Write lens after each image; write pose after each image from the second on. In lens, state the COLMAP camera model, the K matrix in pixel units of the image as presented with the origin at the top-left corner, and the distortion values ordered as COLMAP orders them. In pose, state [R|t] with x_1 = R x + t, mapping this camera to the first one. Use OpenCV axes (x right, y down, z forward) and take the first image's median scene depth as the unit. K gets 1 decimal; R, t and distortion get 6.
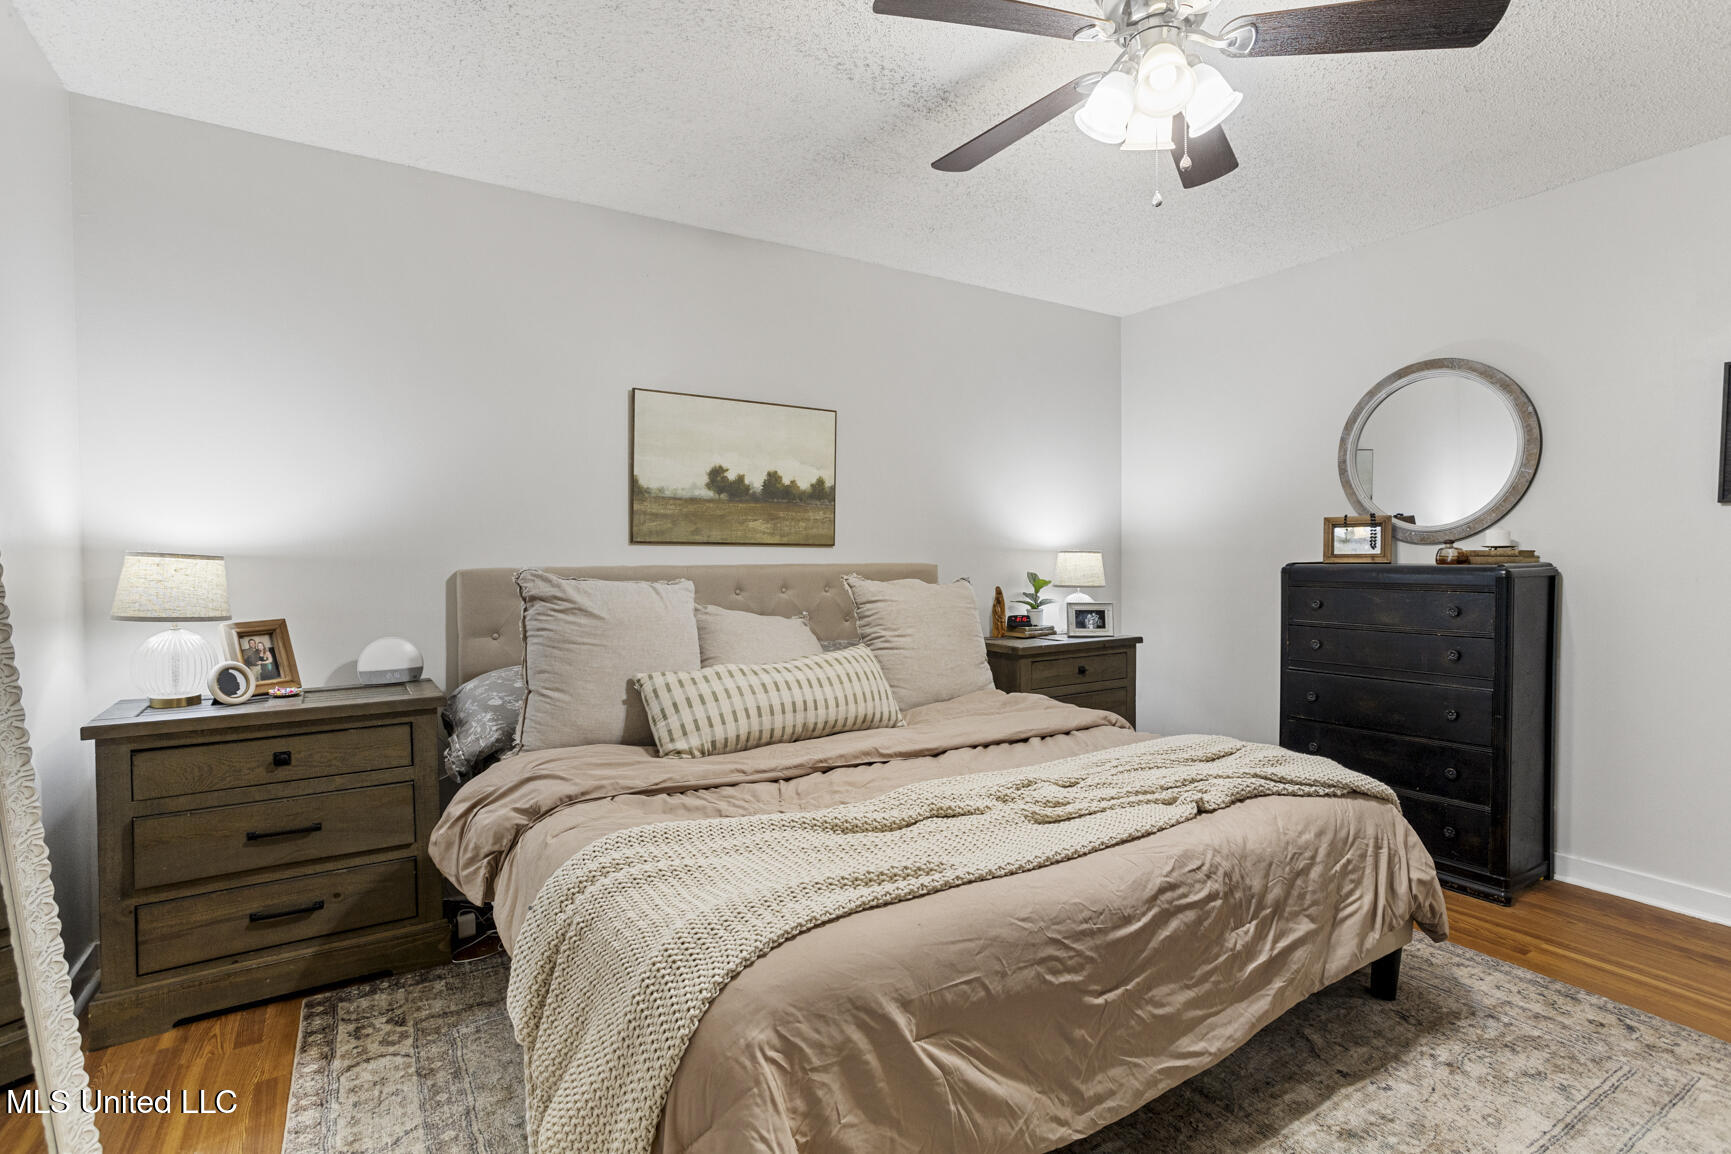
lens RADIAL K [[850.6, 0, 865.5], [0, 850.6, 577.0], [0, 0, 1]] dist [-0.028198, 0.000549]
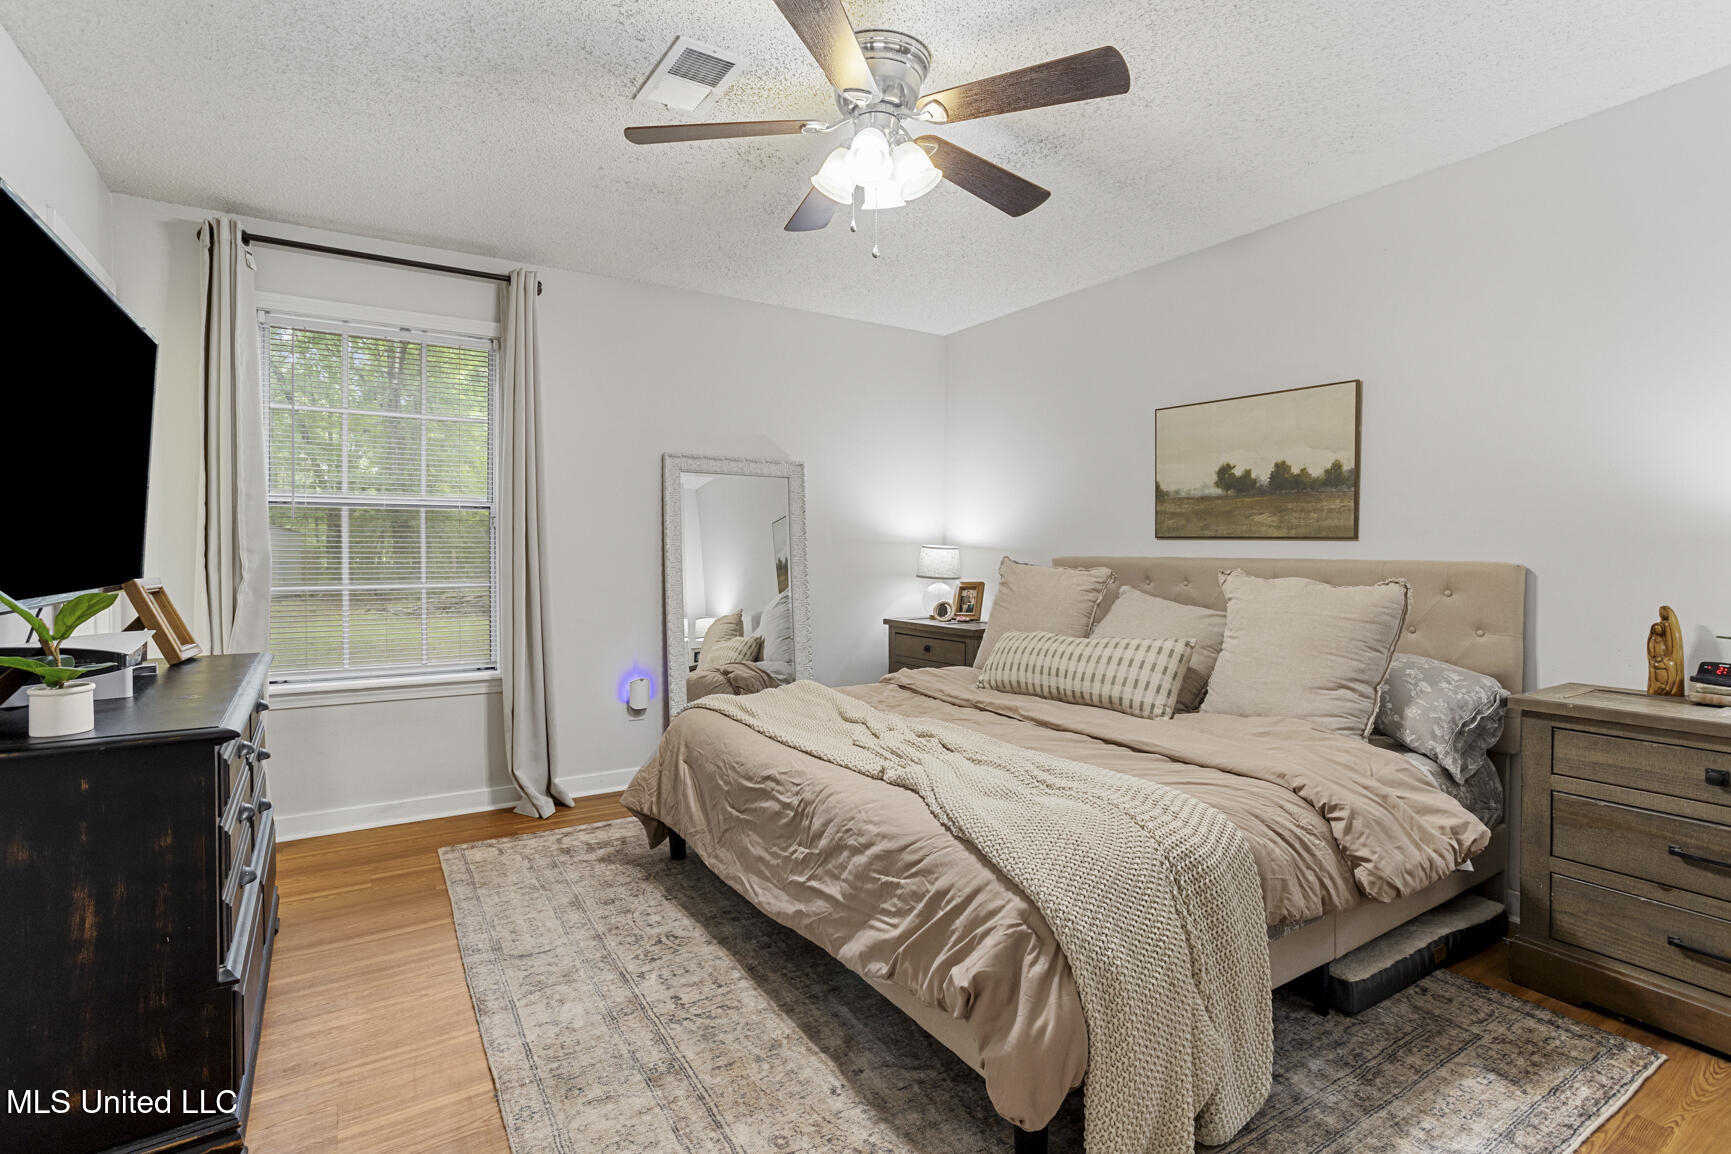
lens RADIAL K [[841.0, 0, 862.7], [0, 841.0, 564.9], [0, 0, 1]] dist [-0.060990, 0.000092]
pose [[-0.009841, 0.023420, -0.999677, 0.888358], [-0.028982, 0.999299, 0.023696, -0.017534], [0.999531, 0.029206, -0.009156, 0.578320]]
